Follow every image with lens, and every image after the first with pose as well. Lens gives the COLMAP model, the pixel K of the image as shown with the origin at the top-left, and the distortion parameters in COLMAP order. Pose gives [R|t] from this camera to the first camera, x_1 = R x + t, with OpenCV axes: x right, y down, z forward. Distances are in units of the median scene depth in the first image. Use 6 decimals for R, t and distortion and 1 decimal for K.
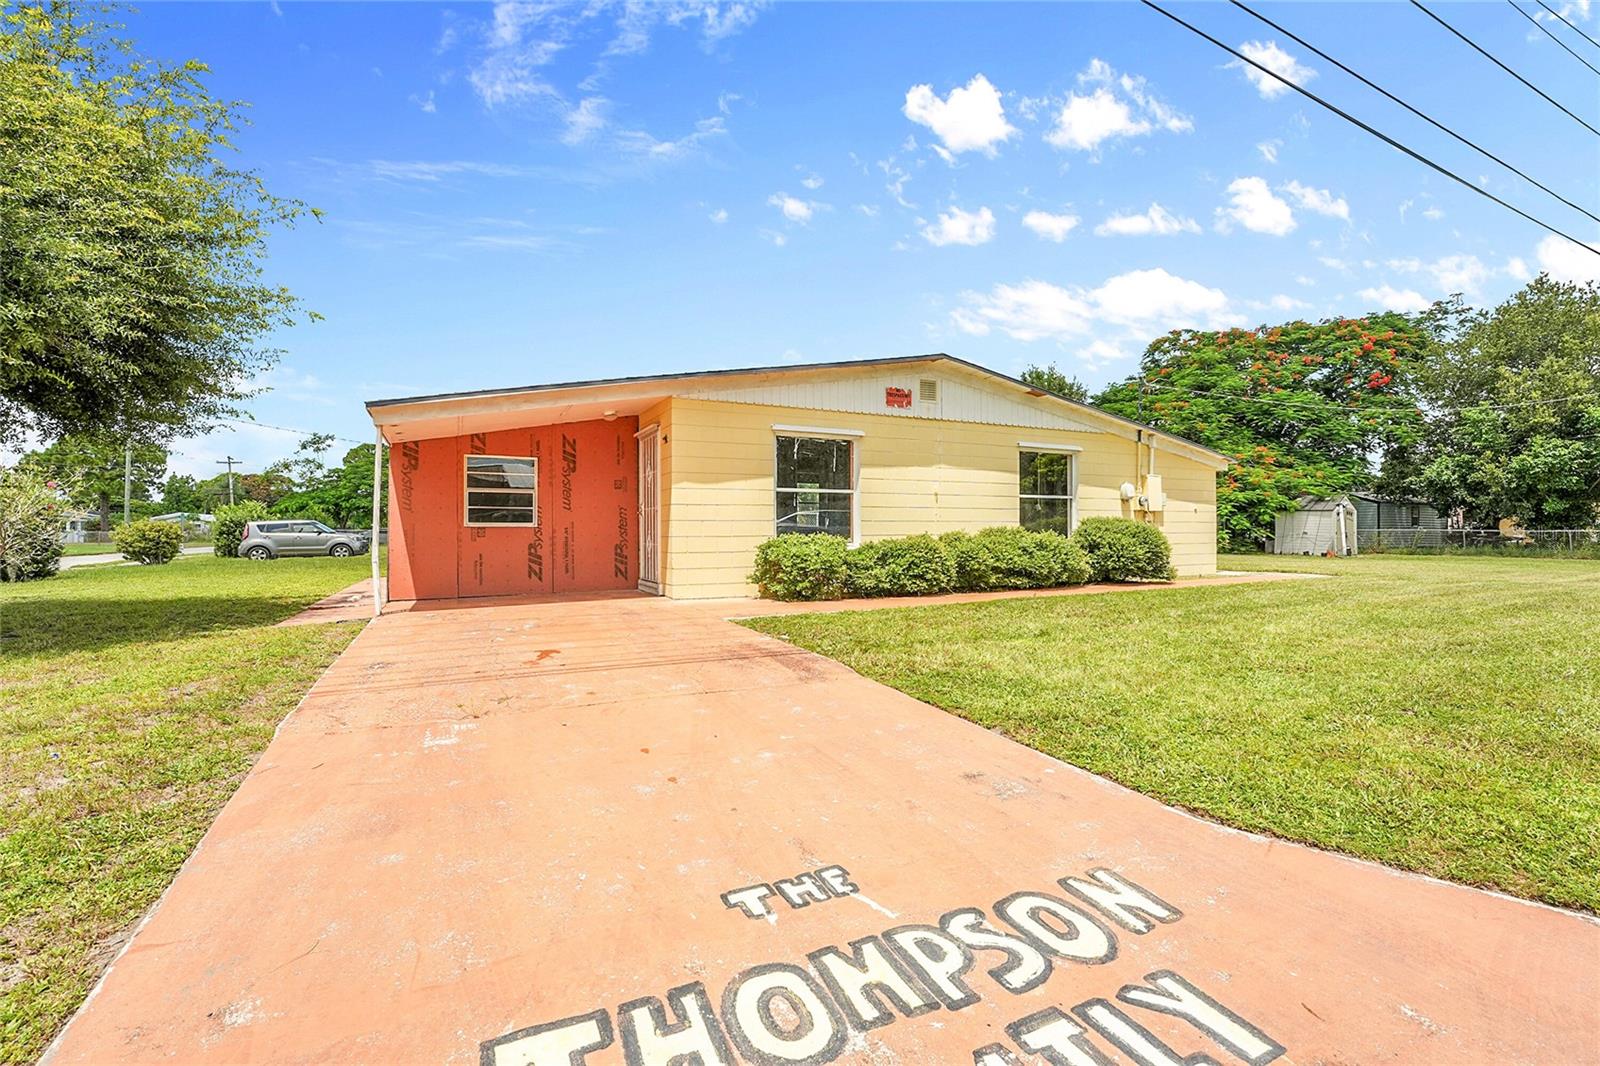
lens RADIAL K [[741.9, 0, 801.8], [0, 741.9, 529.4], [0, 0, 1]] dist [-0.000662, 0.000403]
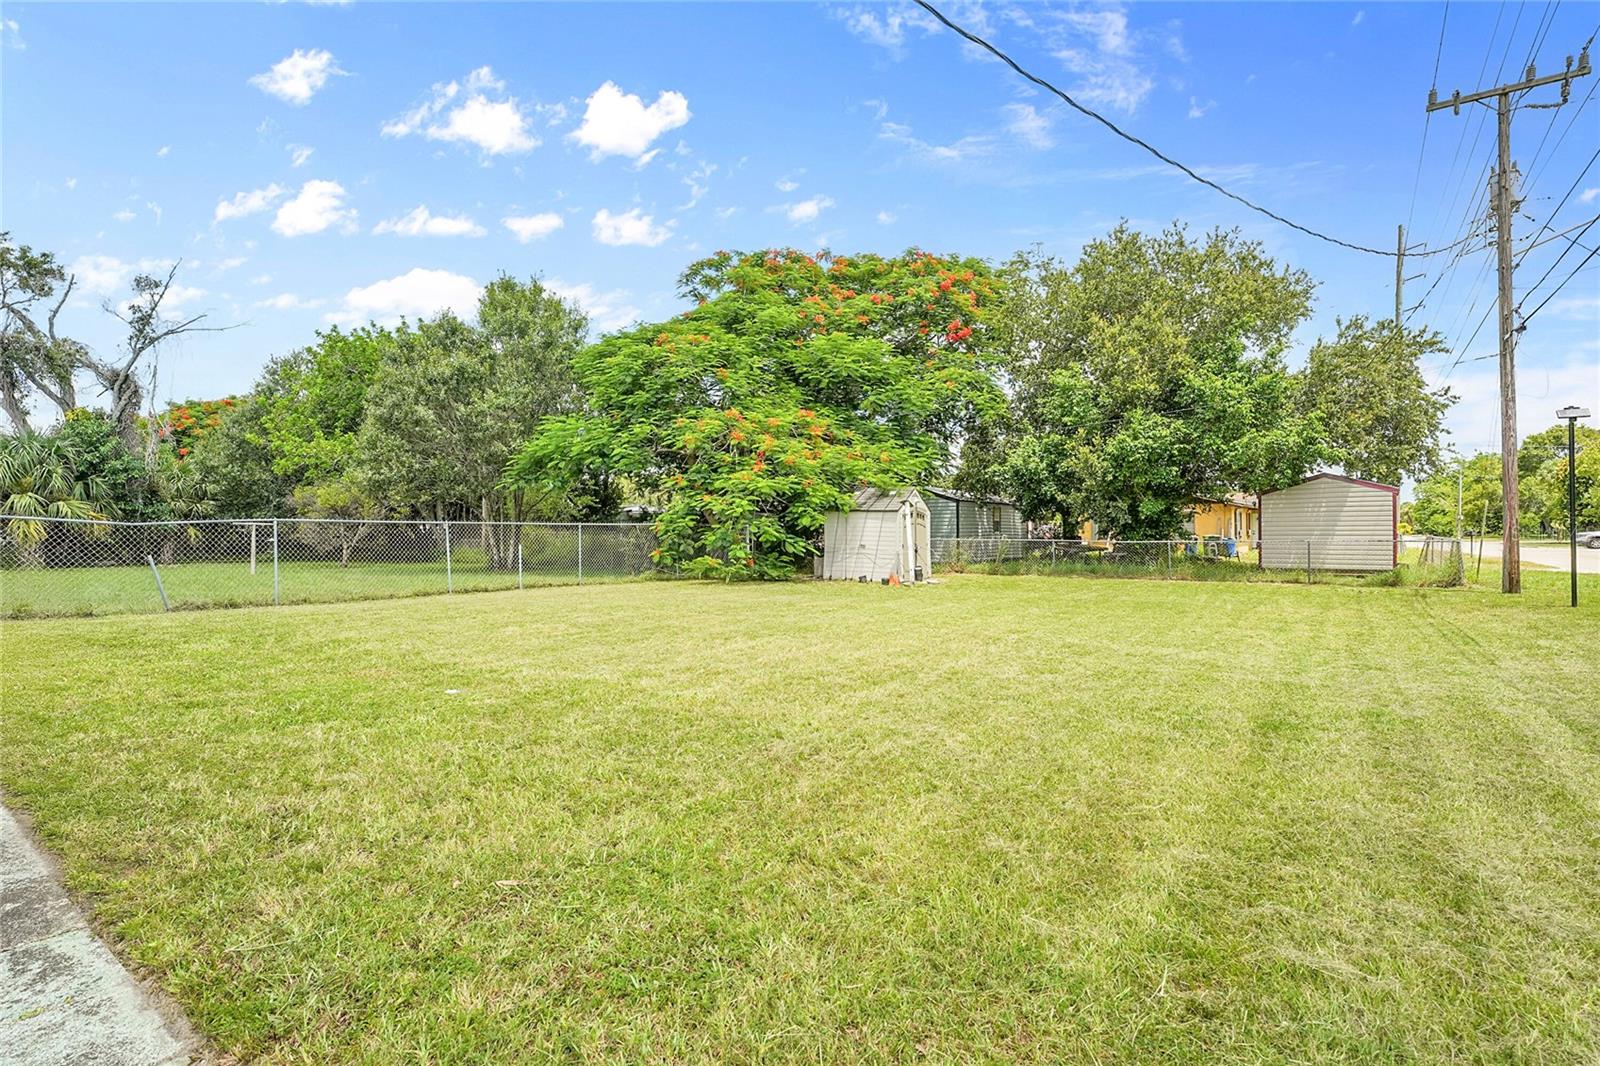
lens RADIAL K [[730.3, 0, 799.4], [0, 730.3, 529.0], [0, 0, 1]] dist [-0.000022, -0.000060]
pose [[0.905213, -0.001119, 0.424956, 0.365496], [0.001138, 0.999999, 0.000210, -0.010039], [-0.424956, 0.000294, 0.905214, 0.458460]]
